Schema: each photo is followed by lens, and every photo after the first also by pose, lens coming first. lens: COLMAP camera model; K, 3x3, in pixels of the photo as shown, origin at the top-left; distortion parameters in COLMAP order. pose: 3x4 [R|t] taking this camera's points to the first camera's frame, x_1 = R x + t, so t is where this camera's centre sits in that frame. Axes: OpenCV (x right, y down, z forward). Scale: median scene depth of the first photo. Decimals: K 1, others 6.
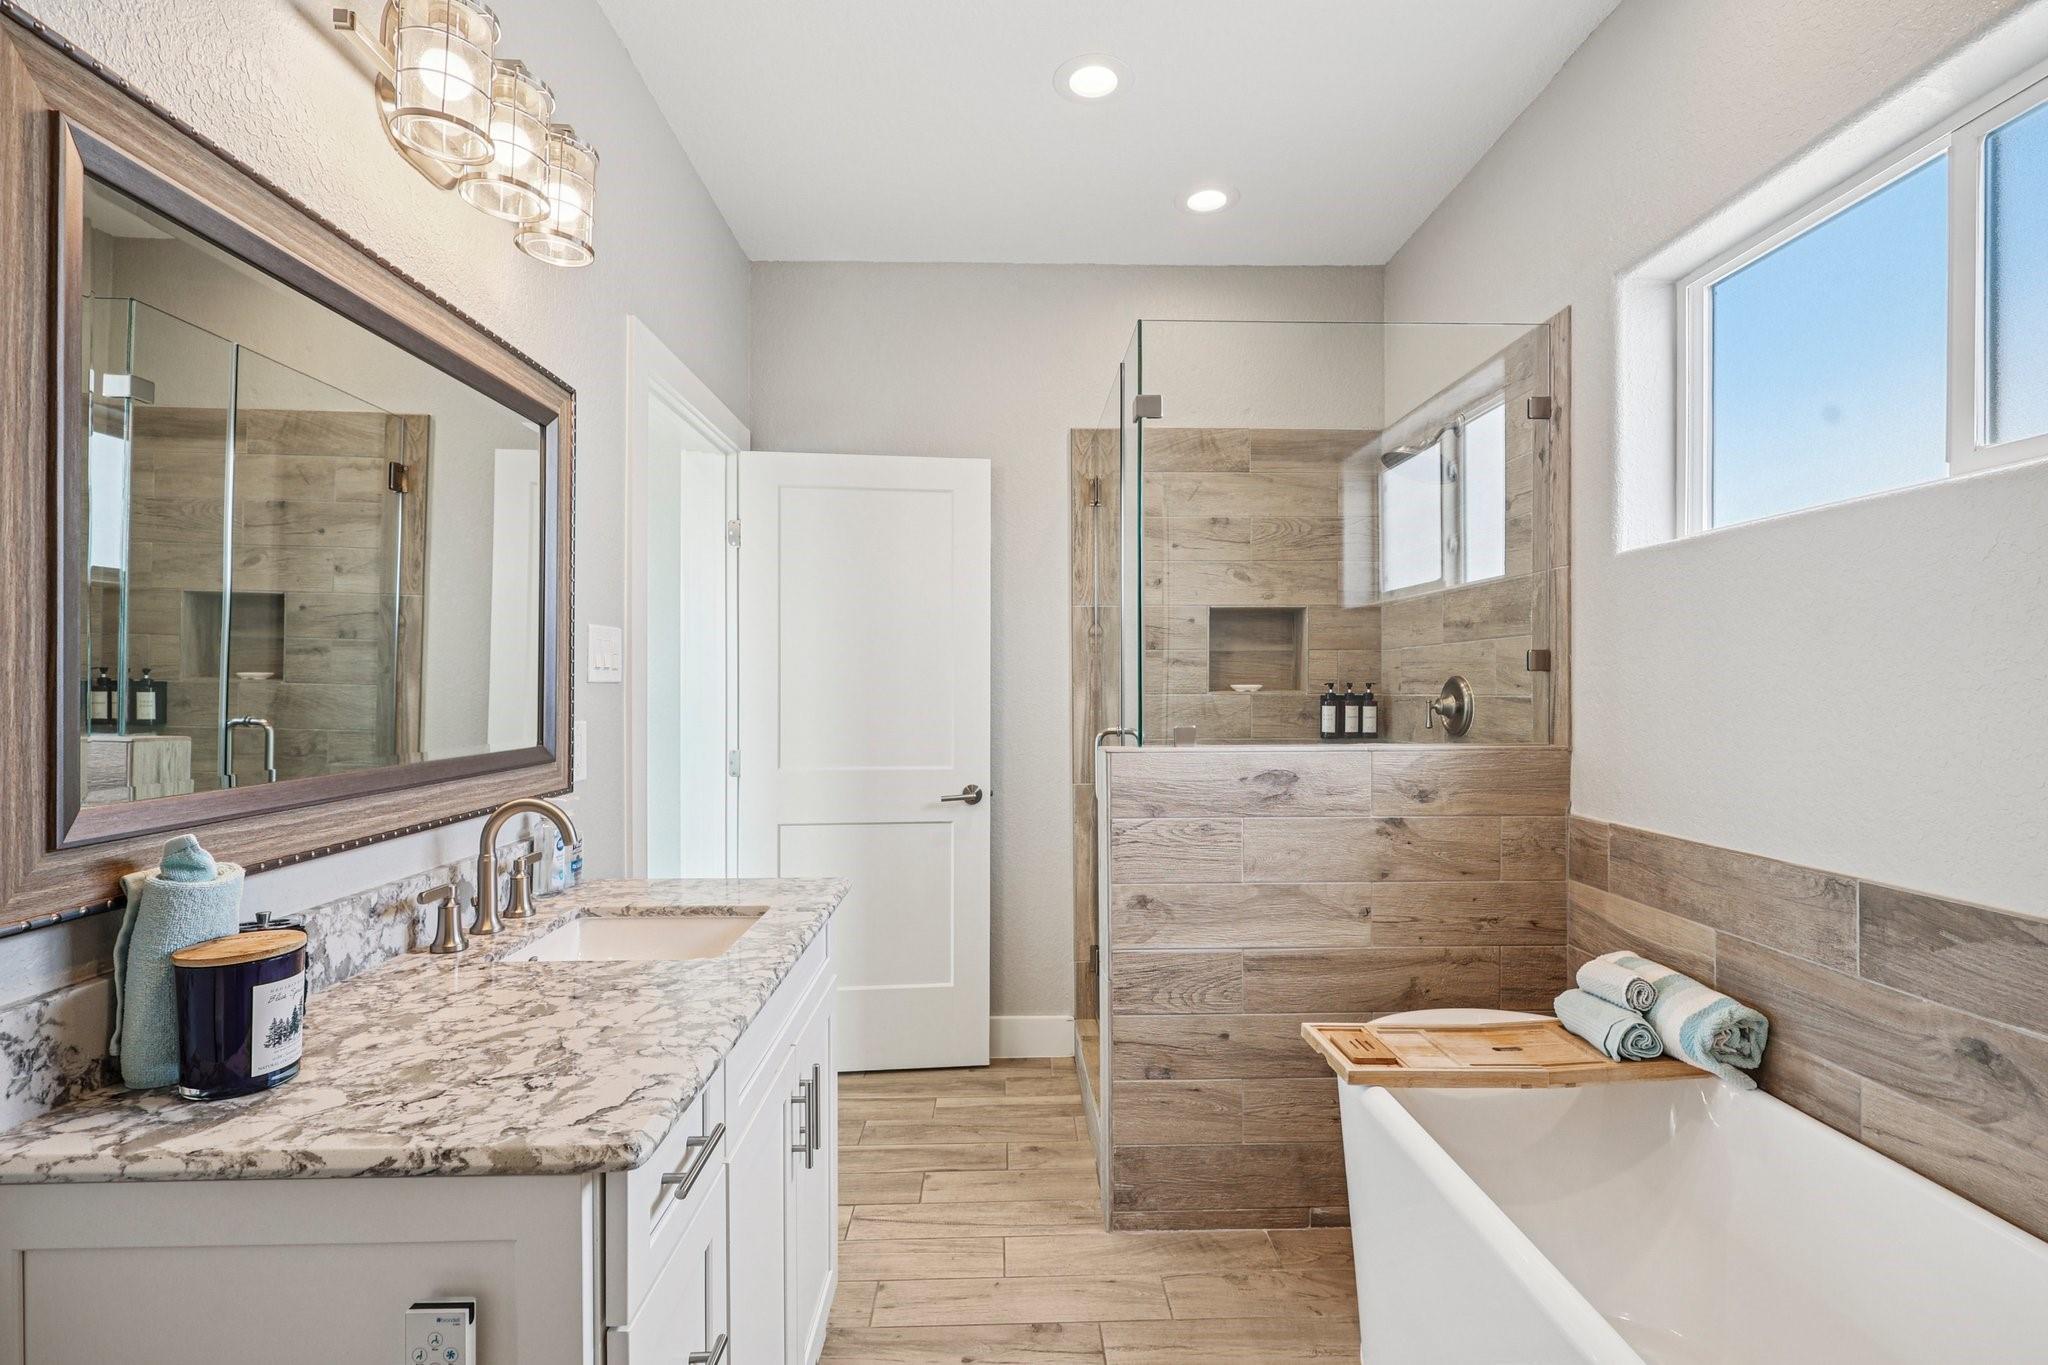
lens RADIAL K [[957.5, 0, 1020.5], [0, 957.5, 691.8], [0, 0, 1]] dist [-0.000073, 0.000556]
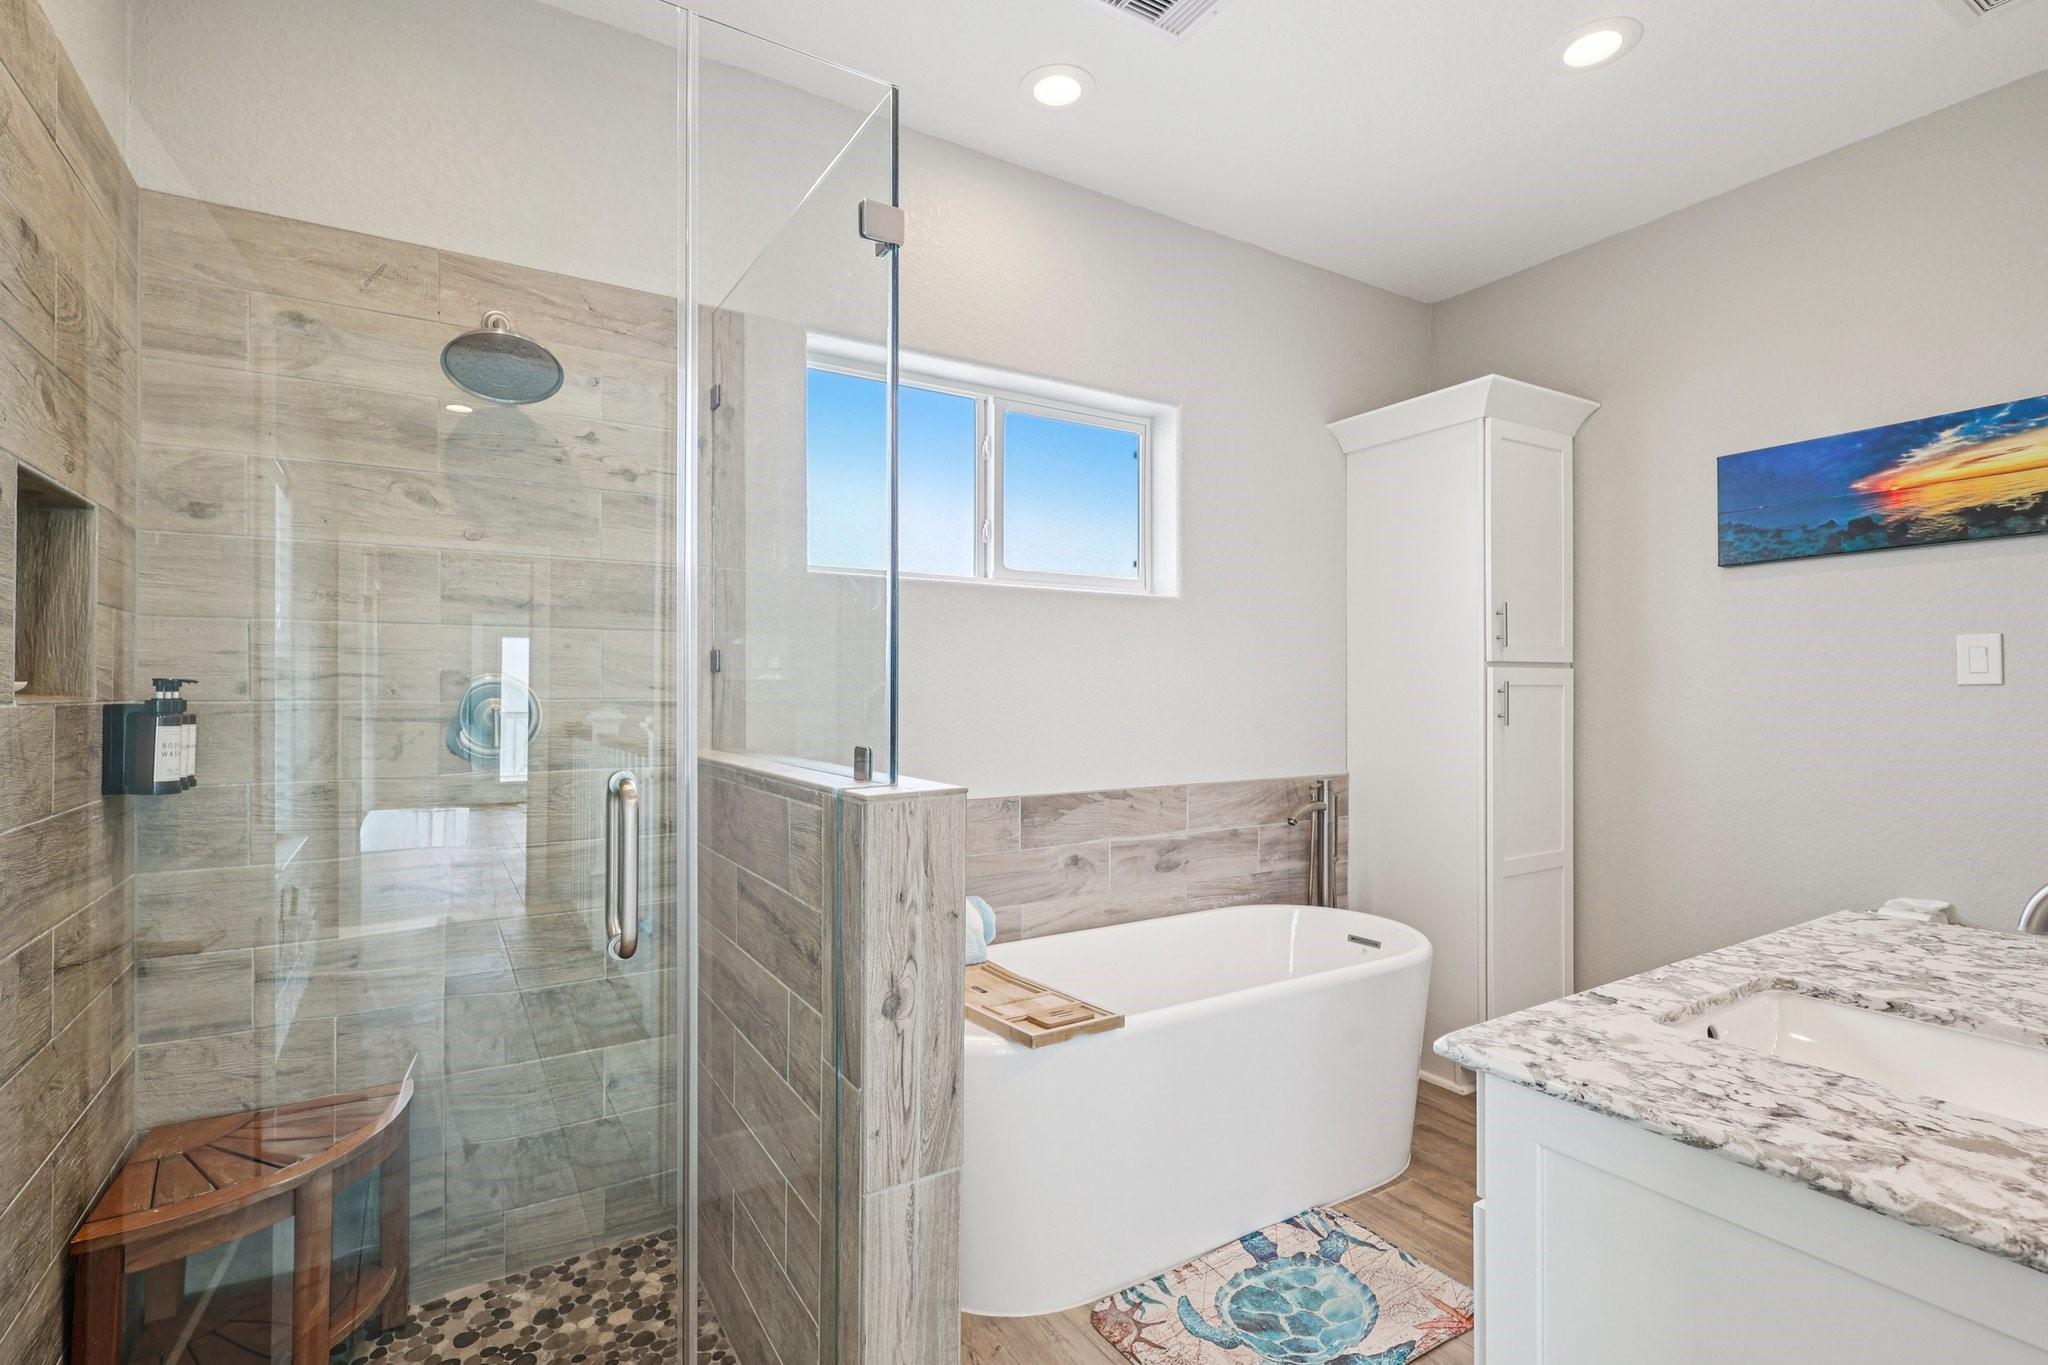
lens RADIAL K [[957.5, 0, 1020.5], [0, 957.5, 691.8], [0, 0, 1]] dist [-0.000073, 0.000556]
pose [[-0.500137, 0.003915, 0.865937, -0.709756], [0.006792, 0.999977, -0.000598, 0.001156], [-0.865920, 0.005582, -0.500152, 1.964036]]
